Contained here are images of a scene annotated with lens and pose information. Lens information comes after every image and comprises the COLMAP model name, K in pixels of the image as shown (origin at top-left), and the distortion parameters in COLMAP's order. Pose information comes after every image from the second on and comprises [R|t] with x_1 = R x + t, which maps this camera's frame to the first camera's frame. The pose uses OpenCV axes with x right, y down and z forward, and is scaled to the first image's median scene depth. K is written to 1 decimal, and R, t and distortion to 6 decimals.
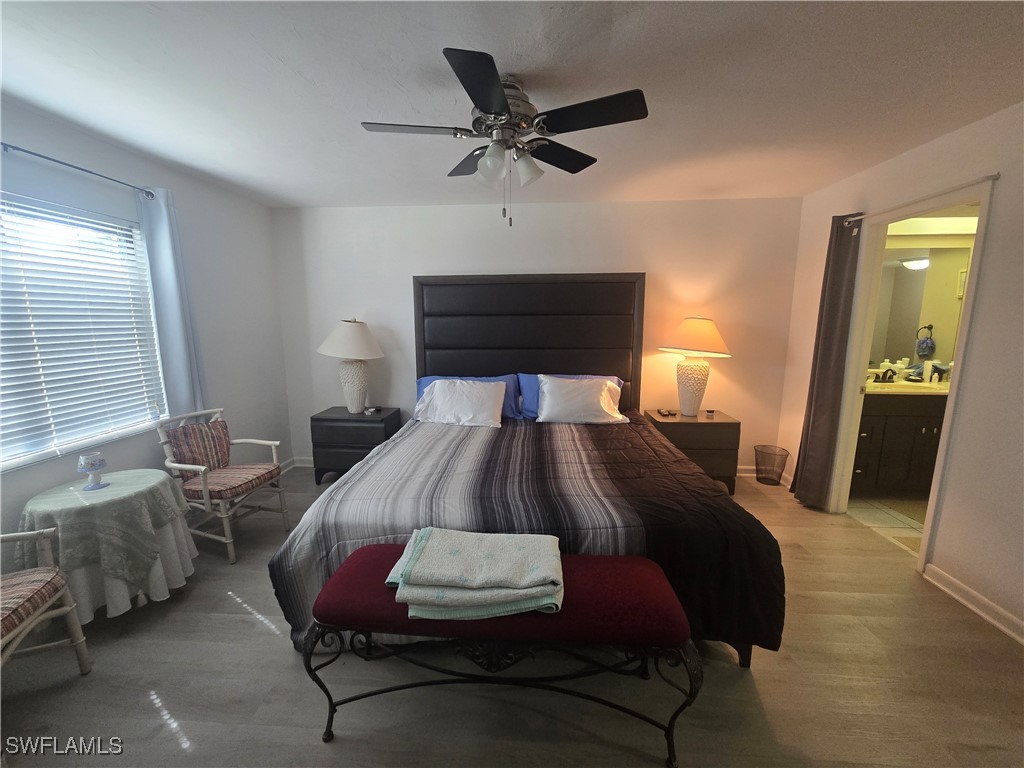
lens RADIAL K [[418.6, 0, 502.1], [0, 418.6, 385.4], [0, 0, 1]] dist [-0.002035, 0.000255]
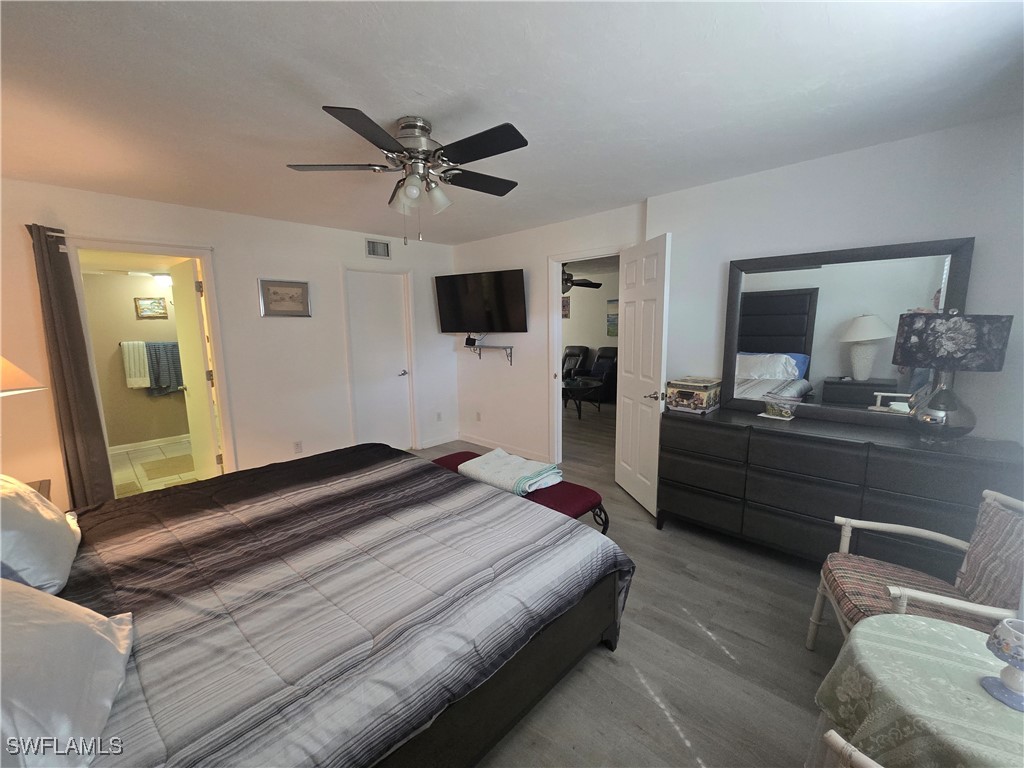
lens RADIAL K [[418.6, 0, 503.4], [0, 418.6, 381.5], [0, 0, 1]] dist [-0.002035, 0.000255]
pose [[-0.760762, -0.071668, 0.645061, -0.596452], [0.123580, 0.959706, 0.252372, -0.194496], [-0.637156, 0.271712, -0.721252, 1.159261]]
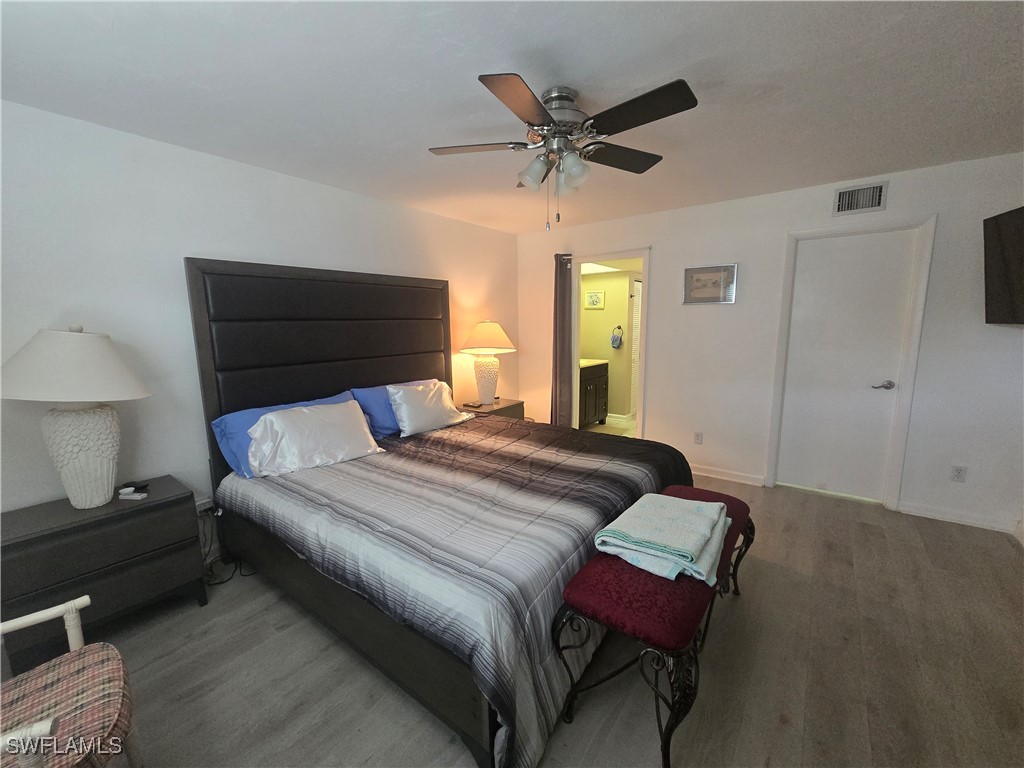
lens RADIAL K [[418.6, 0, 507.3], [0, 418.6, 386.0], [0, 0, 1]] dist [-0.002035, 0.000255]
pose [[0.548628, -0.129587, 0.825962, -0.640533], [0.146142, 0.987569, 0.057870, -0.050880], [-0.823195, 0.088959, 0.560747, 0.364068]]
